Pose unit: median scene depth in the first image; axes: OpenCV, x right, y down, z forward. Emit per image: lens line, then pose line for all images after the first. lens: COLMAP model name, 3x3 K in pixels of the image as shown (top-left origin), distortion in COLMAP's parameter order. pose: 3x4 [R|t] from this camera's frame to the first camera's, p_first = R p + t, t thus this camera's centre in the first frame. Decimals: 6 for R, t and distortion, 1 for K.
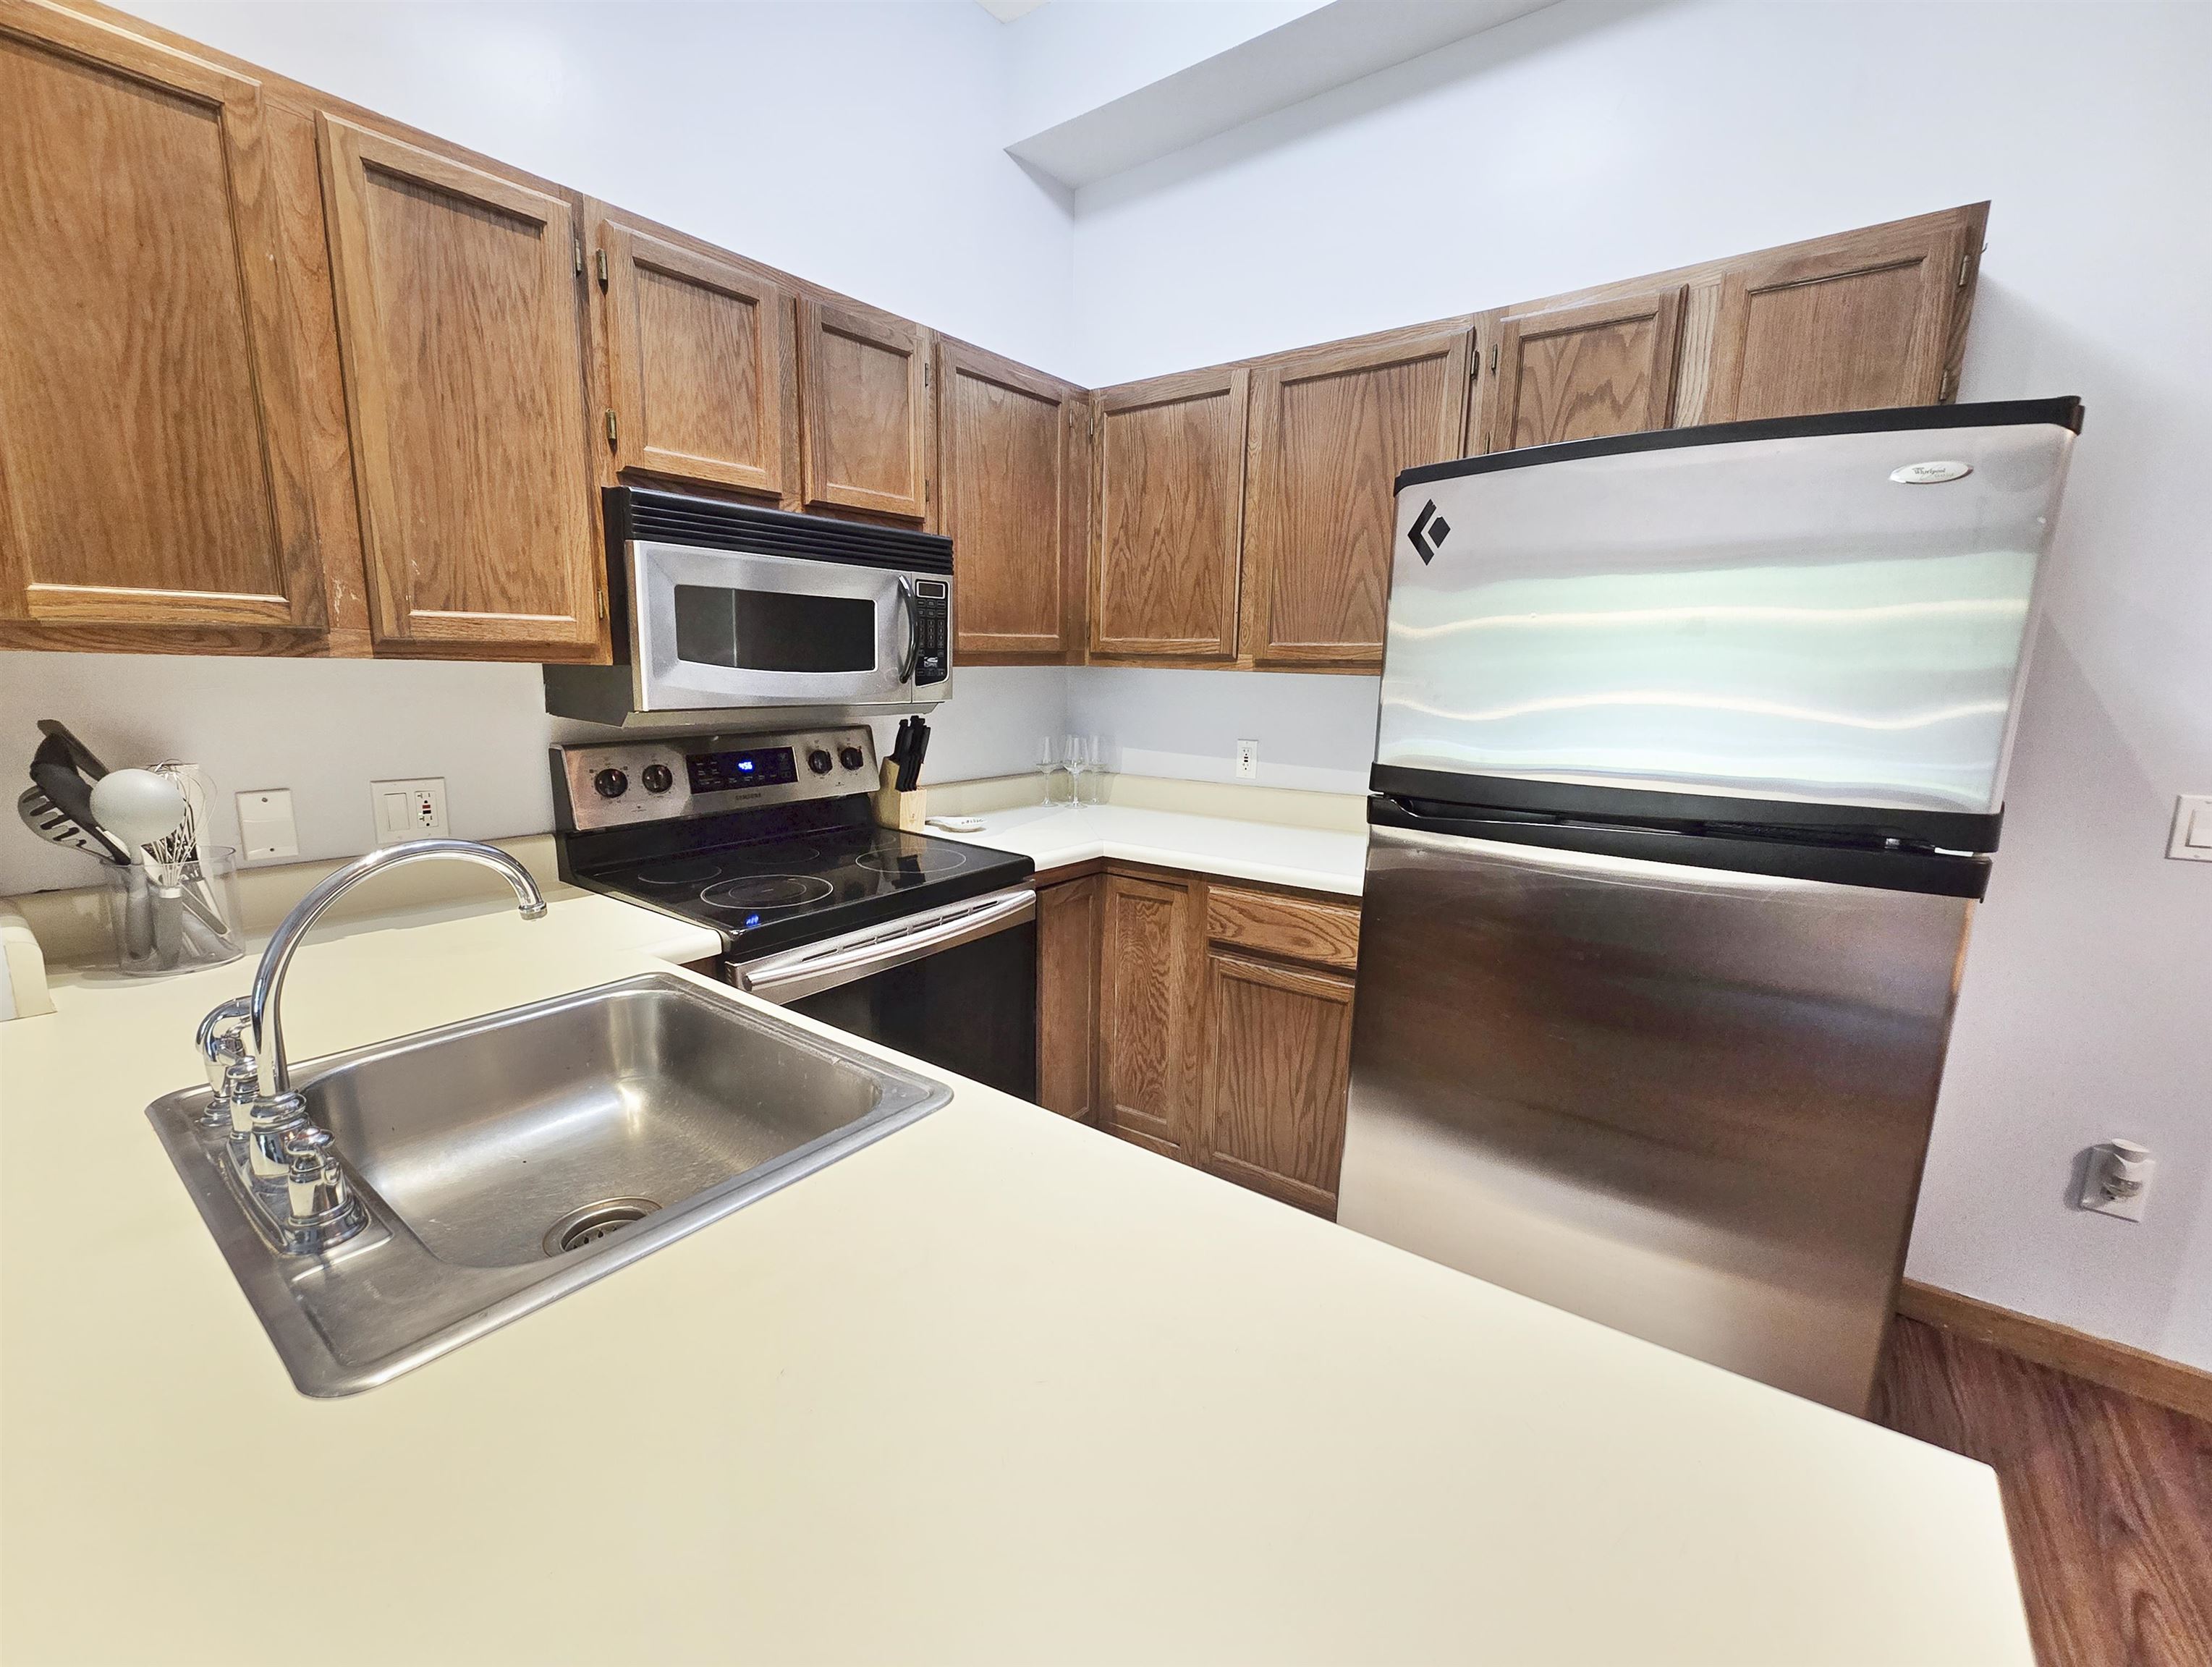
lens RADIAL K [[957.4, 0, 1101.7], [0, 957.4, 843.4], [0, 0, 1]] dist [-0.002120, 0.000367]
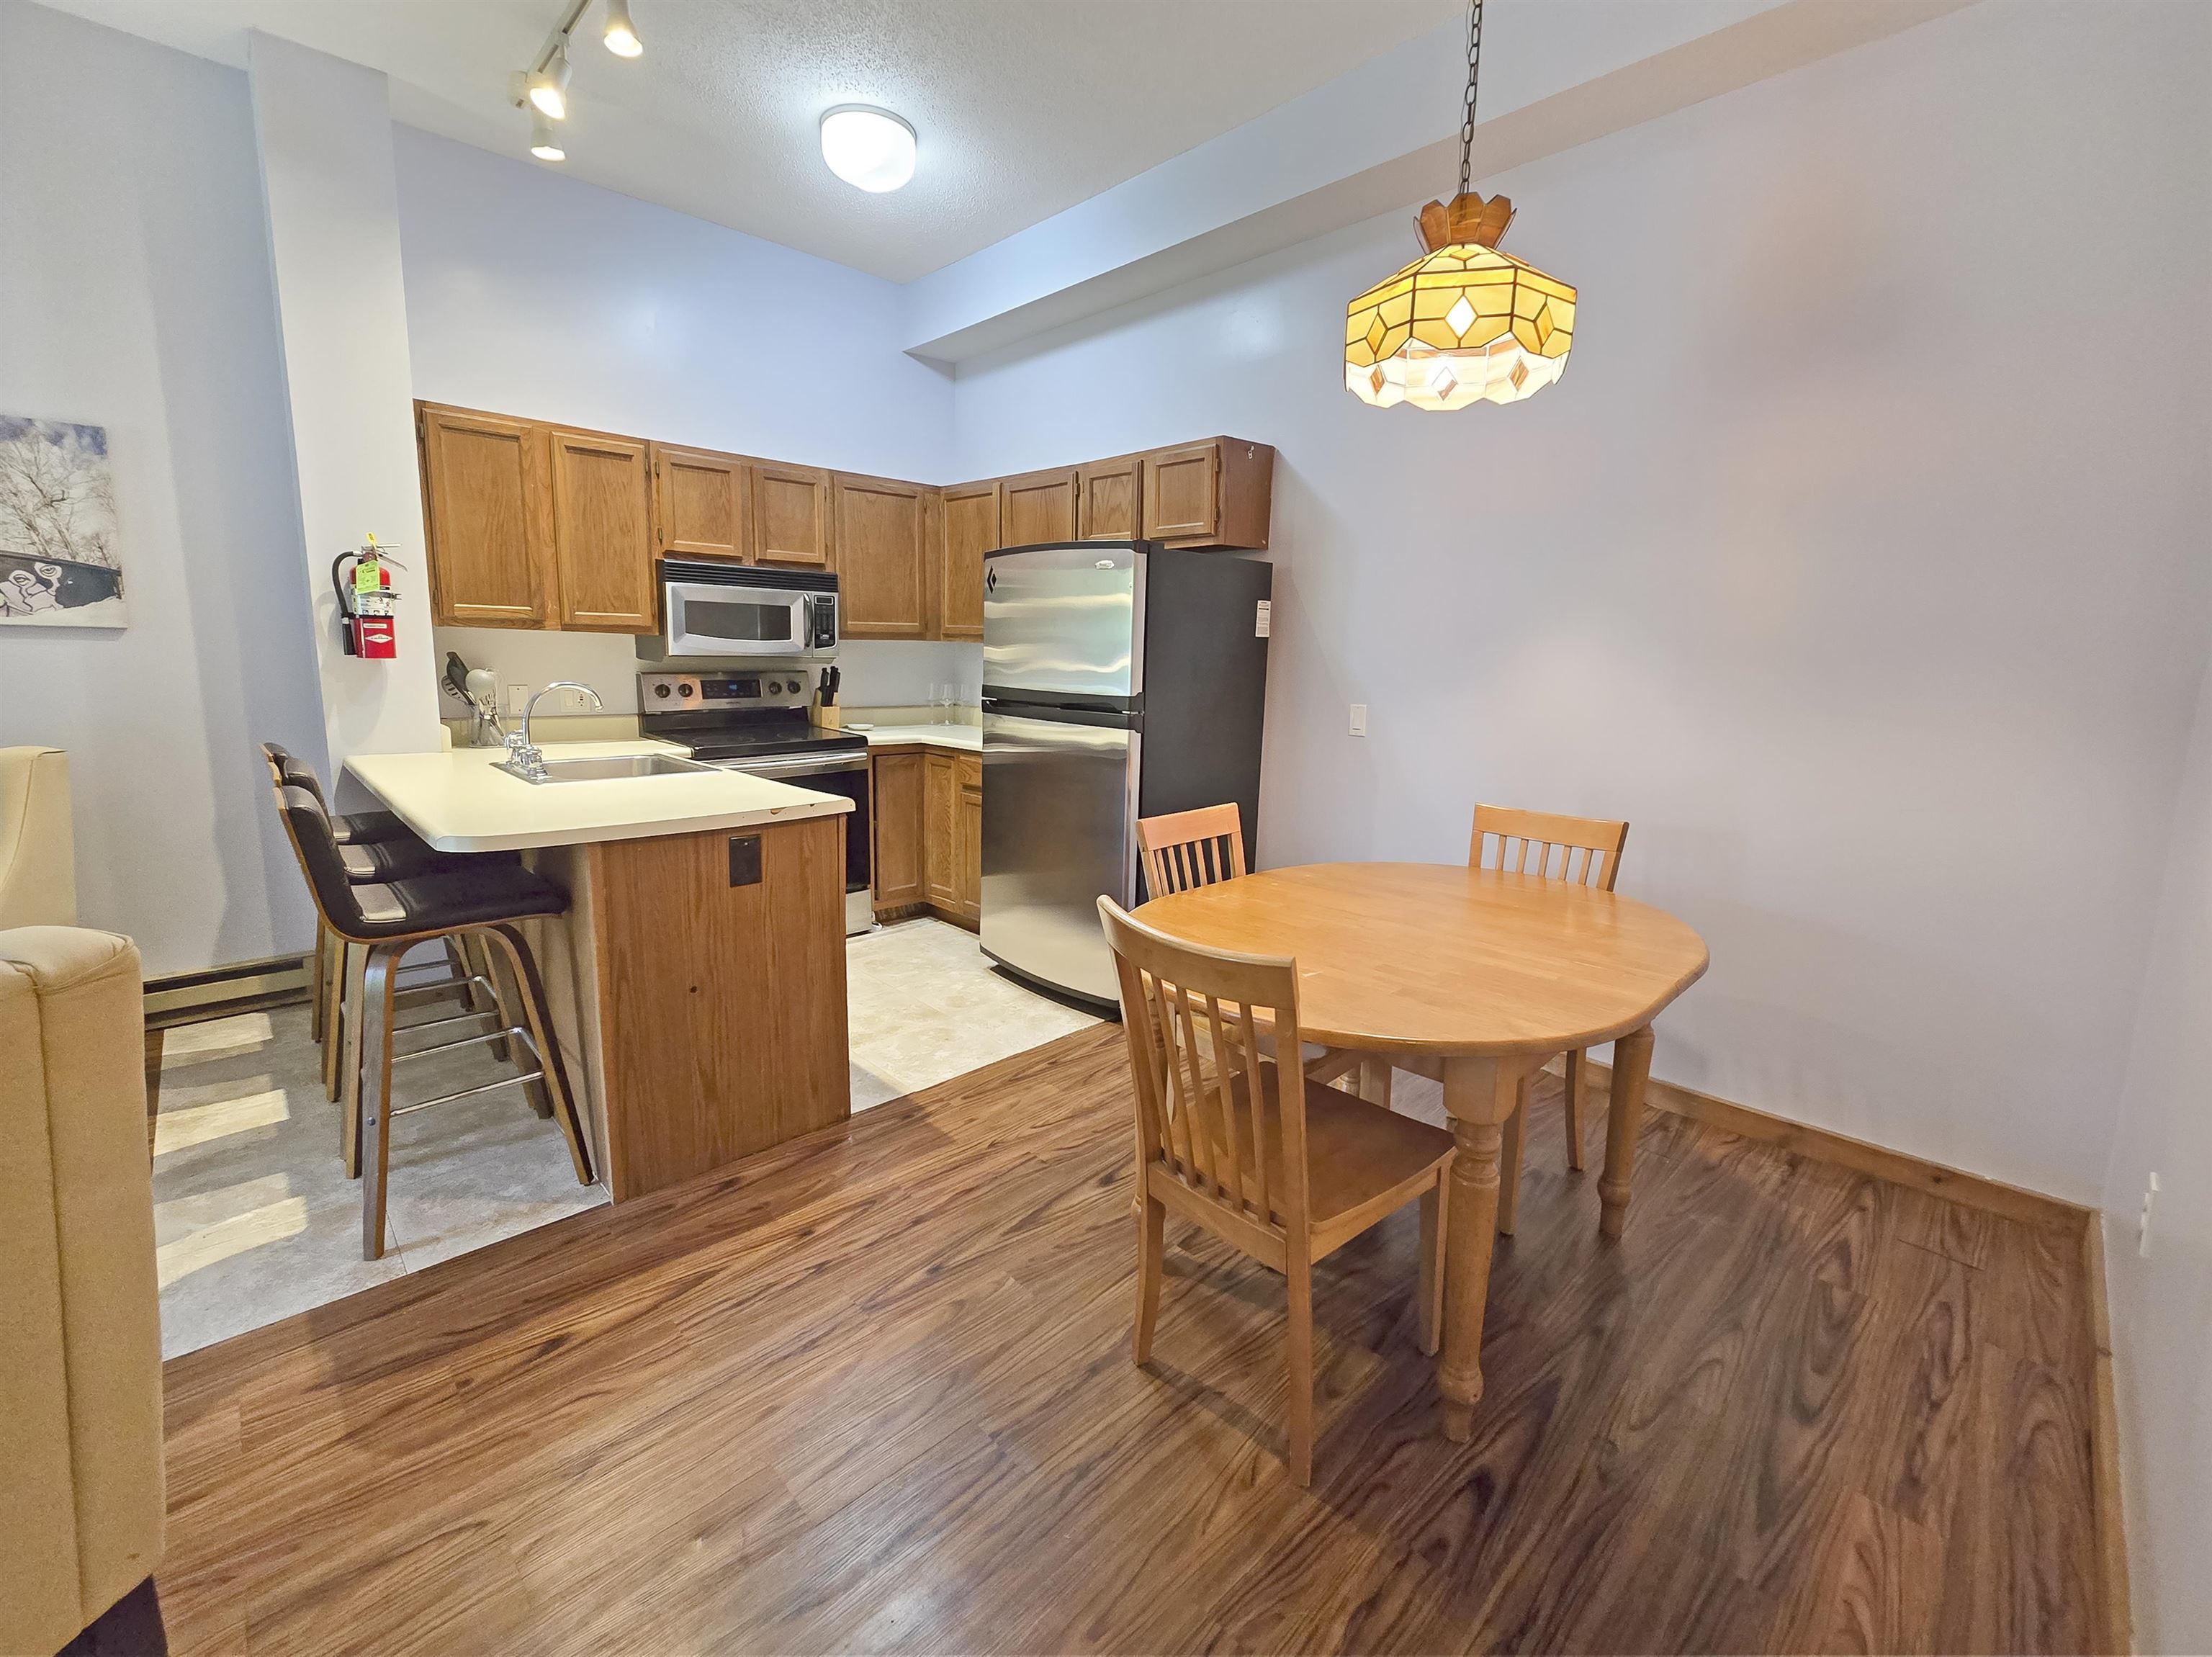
lens RADIAL K [[934.0, 0, 1108.3], [0, 934.0, 809.3], [0, 0, 1]] dist [-0.004992, -0.000360]
pose [[0.990294, 0.036514, -0.134109, 0.807012], [-0.038577, 0.999173, -0.012816, 0.200892], [0.133531, 0.017865, 0.990884, -0.982824]]
